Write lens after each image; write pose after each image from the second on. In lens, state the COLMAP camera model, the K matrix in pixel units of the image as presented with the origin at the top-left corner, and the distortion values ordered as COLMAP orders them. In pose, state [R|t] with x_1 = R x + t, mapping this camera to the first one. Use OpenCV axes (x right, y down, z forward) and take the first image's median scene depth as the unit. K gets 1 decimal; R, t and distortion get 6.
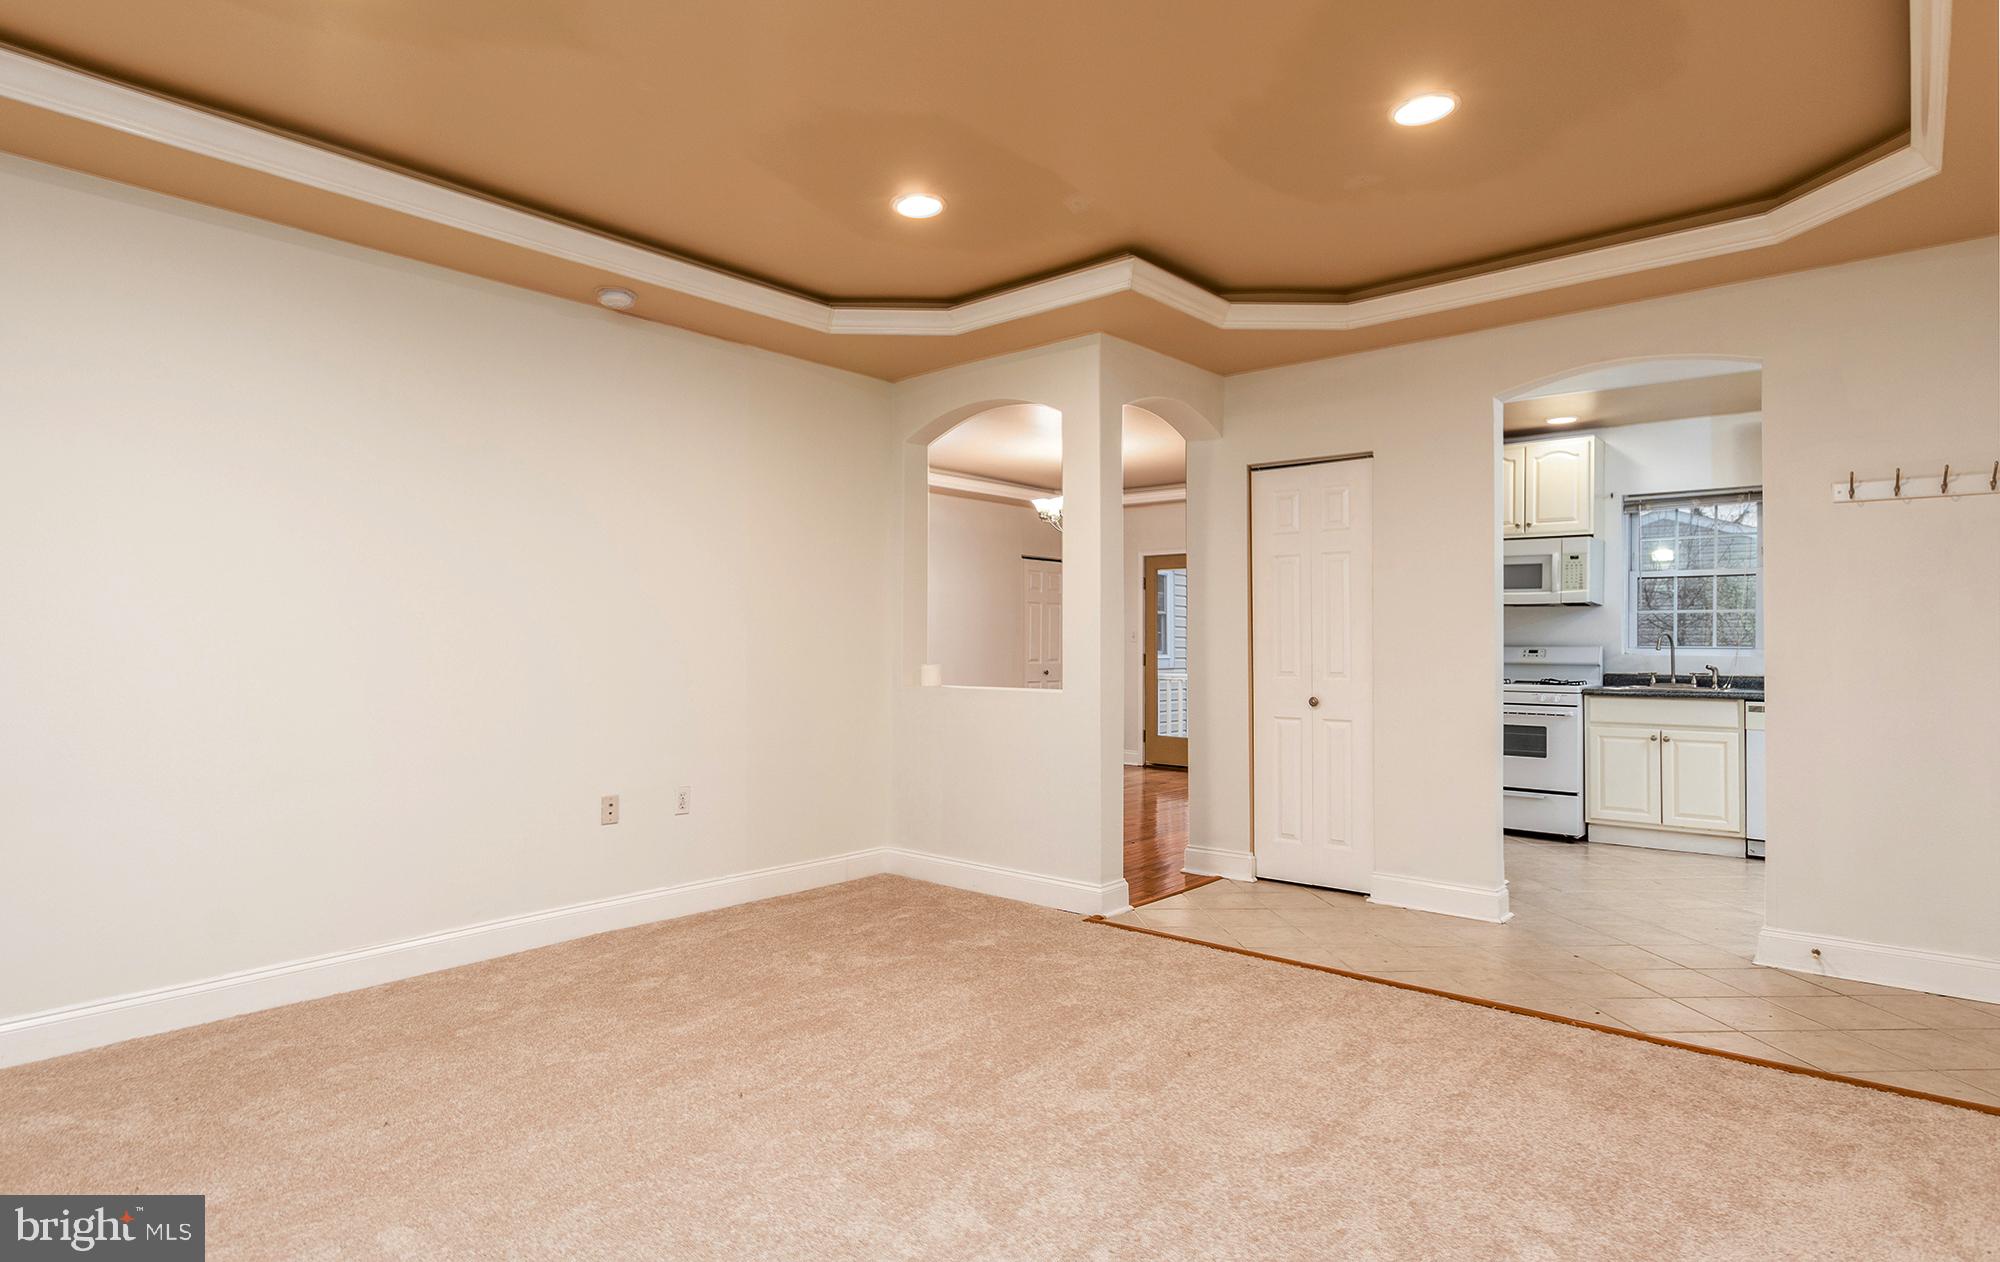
lens RADIAL K [[1057.2, 0, 946.5], [0, 1057.2, 636.7], [0, 0, 1]] dist [0.007686, 0.000368]
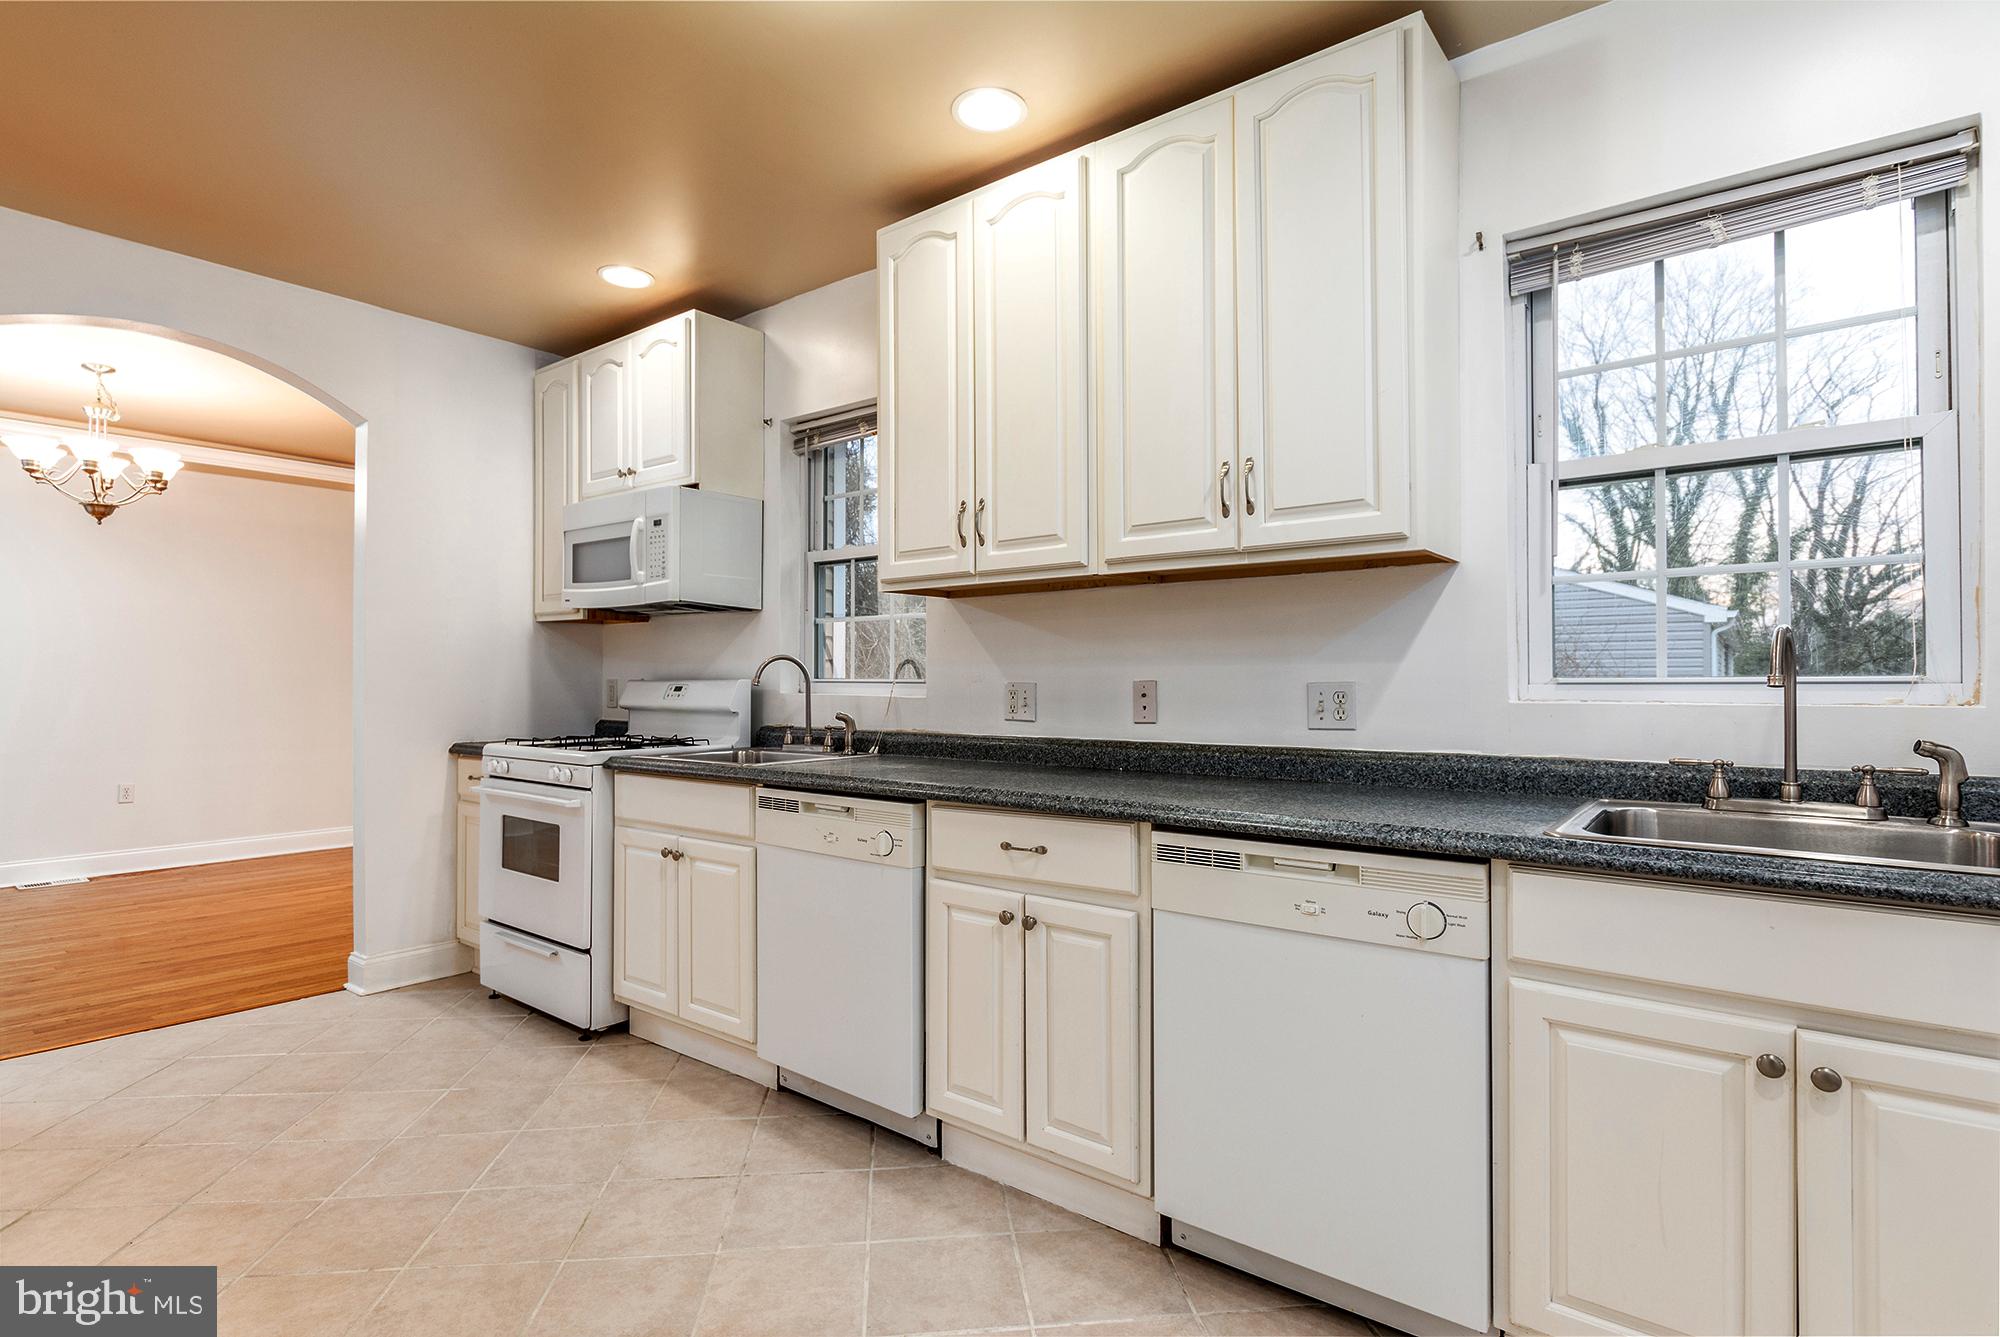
lens RADIAL K [[974.1, 0, 986.9], [0, 974.1, 660.3], [0, 0, 1]] dist [-0.011328, -0.001386]
pose [[0.999286, -0.009918, 0.036449, 0.778182], [0.010099, 0.999938, -0.004778, 0.003331], [-0.036399, 0.005143, 0.999324, 0.487751]]
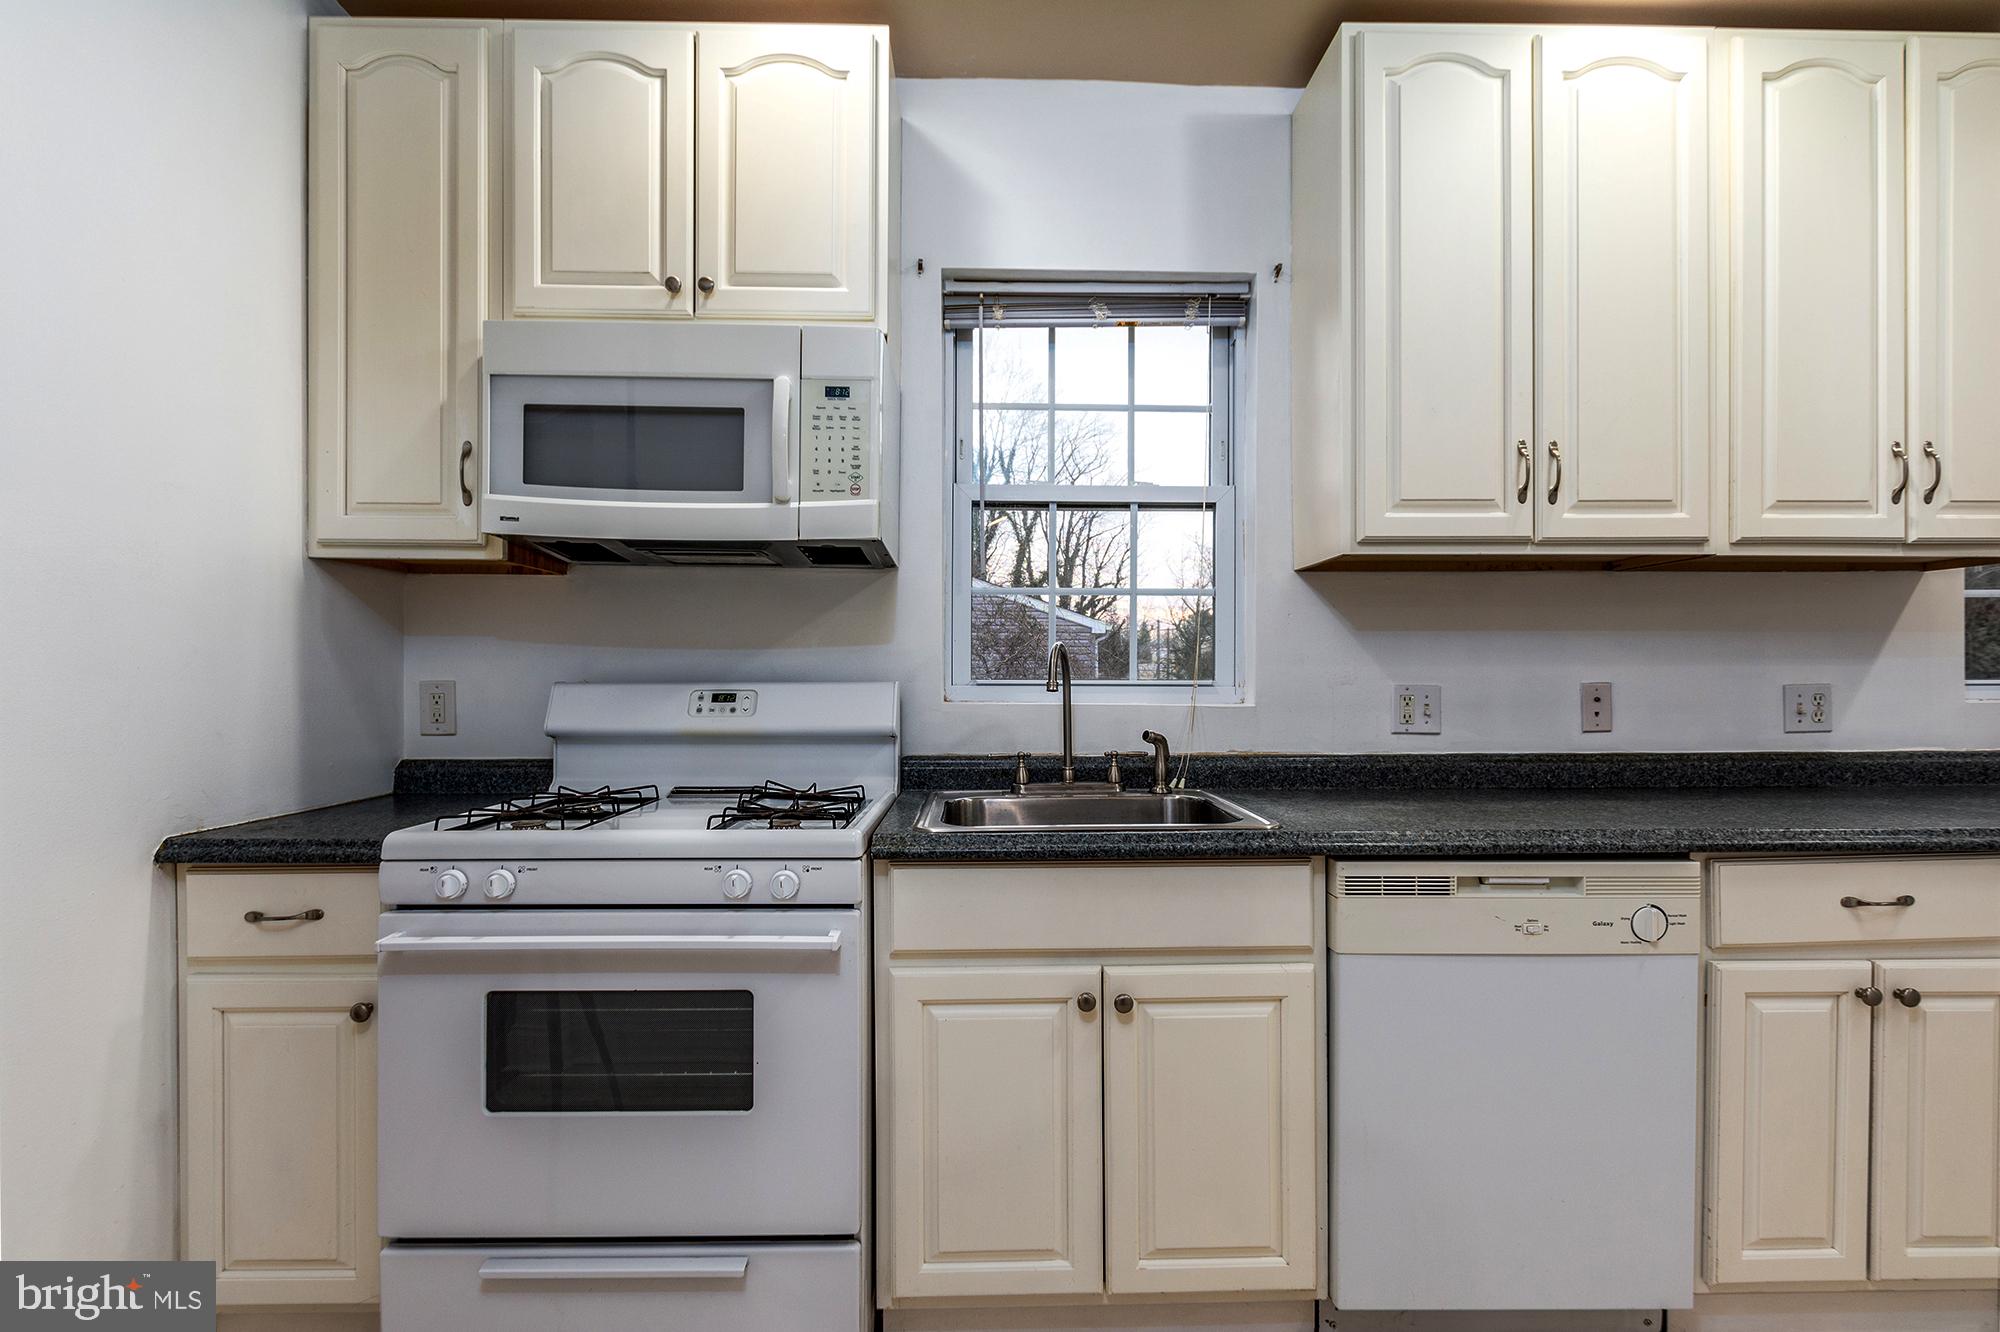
lens RADIAL K [[934.8, 0, 989.0], [0, 934.8, 676.6], [0, 0, 1]] dist [-0.000754, 0.000236]
pose [[0.746633, -0.002703, 0.665230, 0.460837], [-0.001224, 0.999984, 0.005437, 0.006702], [-0.665235, -0.004874, 0.746618, 0.795924]]
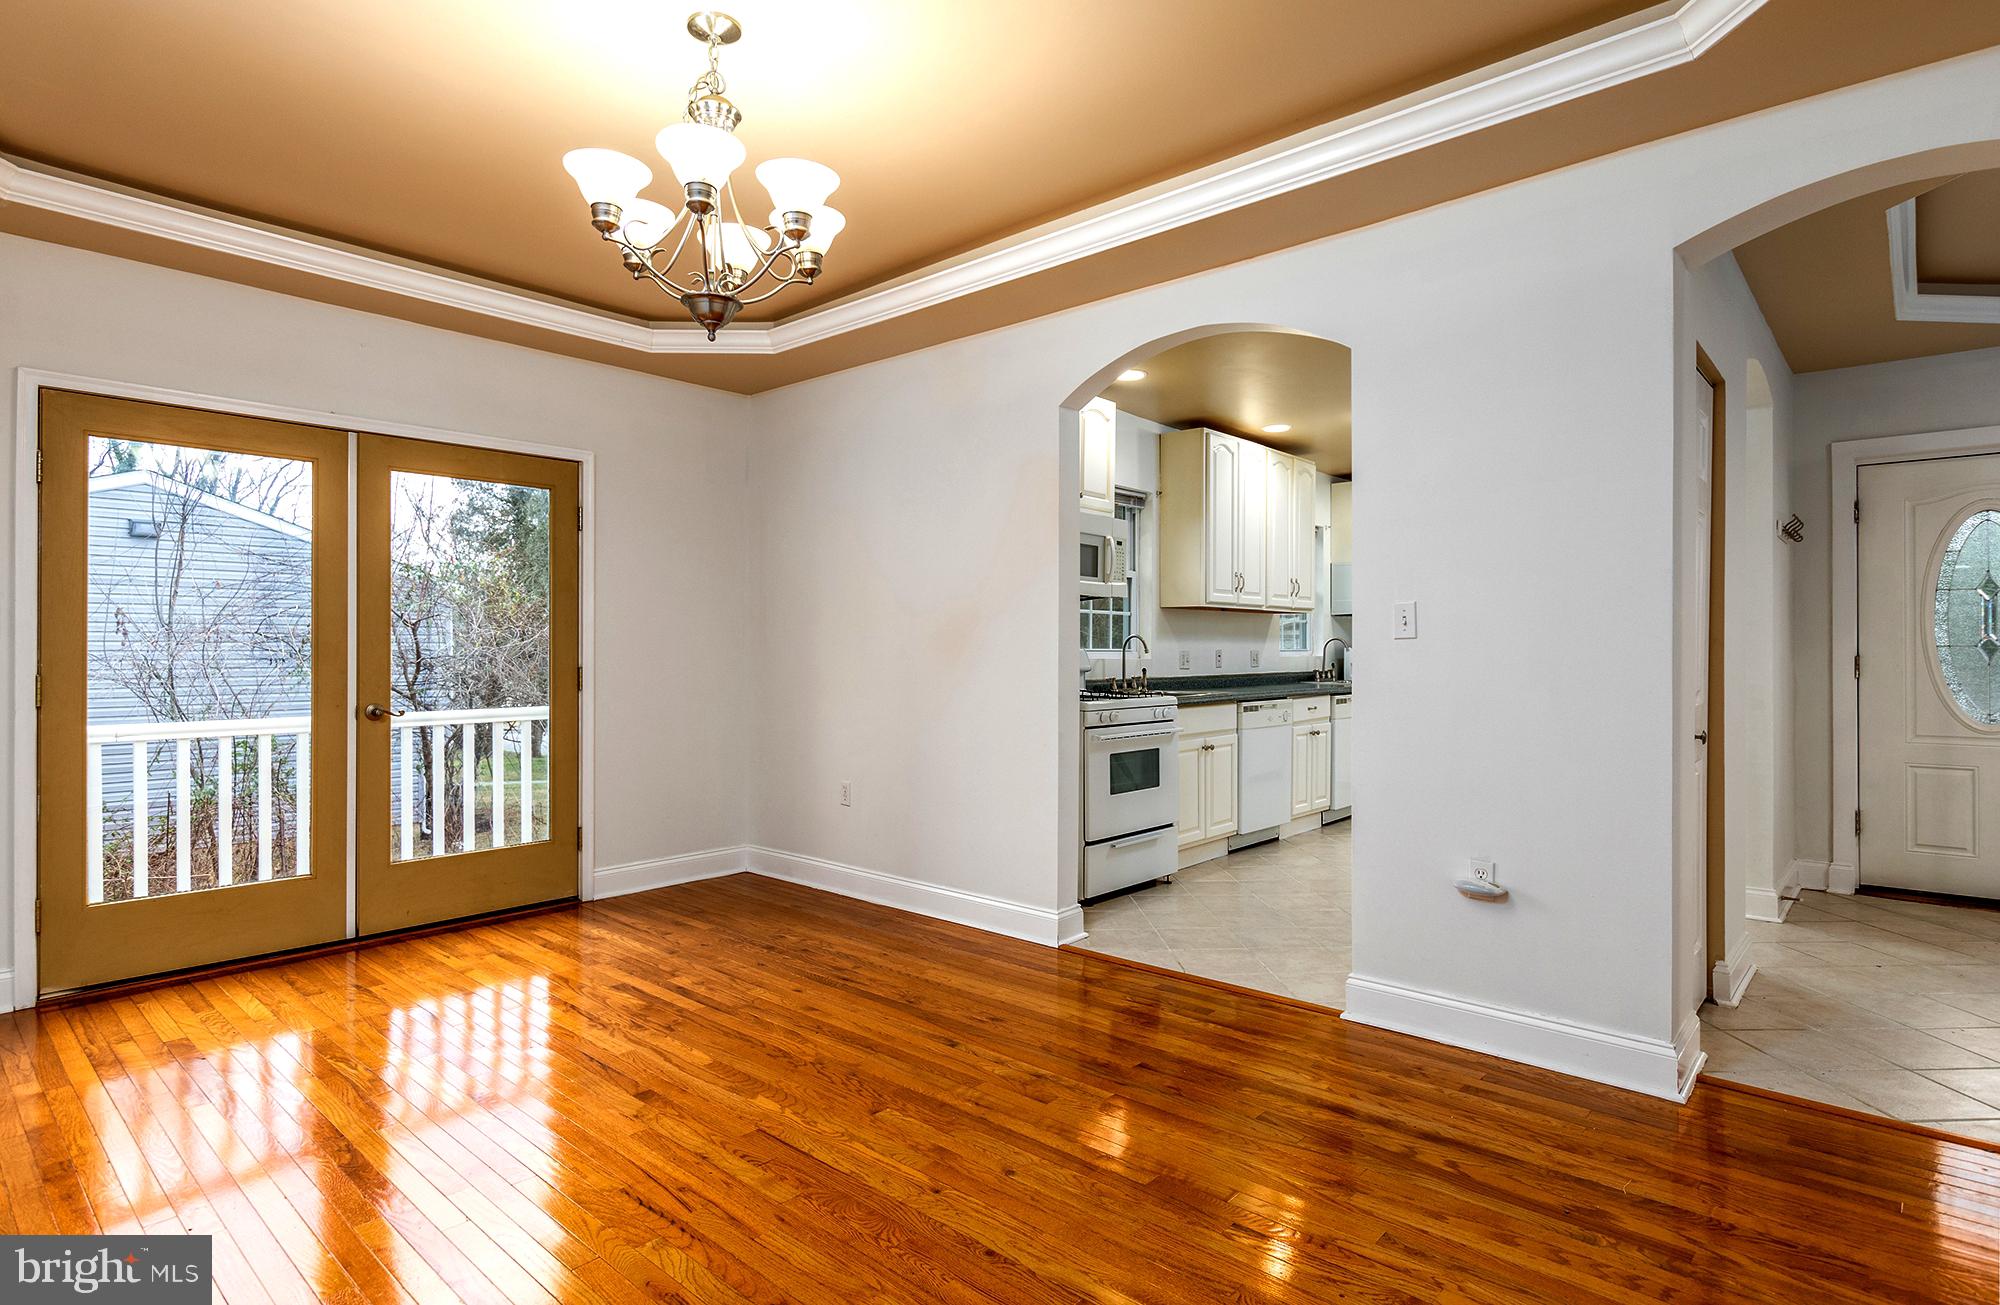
lens RADIAL K [[1084.3, 0, 1008.8], [0, 1084.3, 642.0], [0, 0, 1]] dist [0.001571, -0.000065]
pose [[-0.005646, -0.000448, 0.999984, -0.278055], [-0.010936, 0.999940, 0.000386, 0.003955], [-0.999924, -0.010934, -0.005650, 1.132610]]
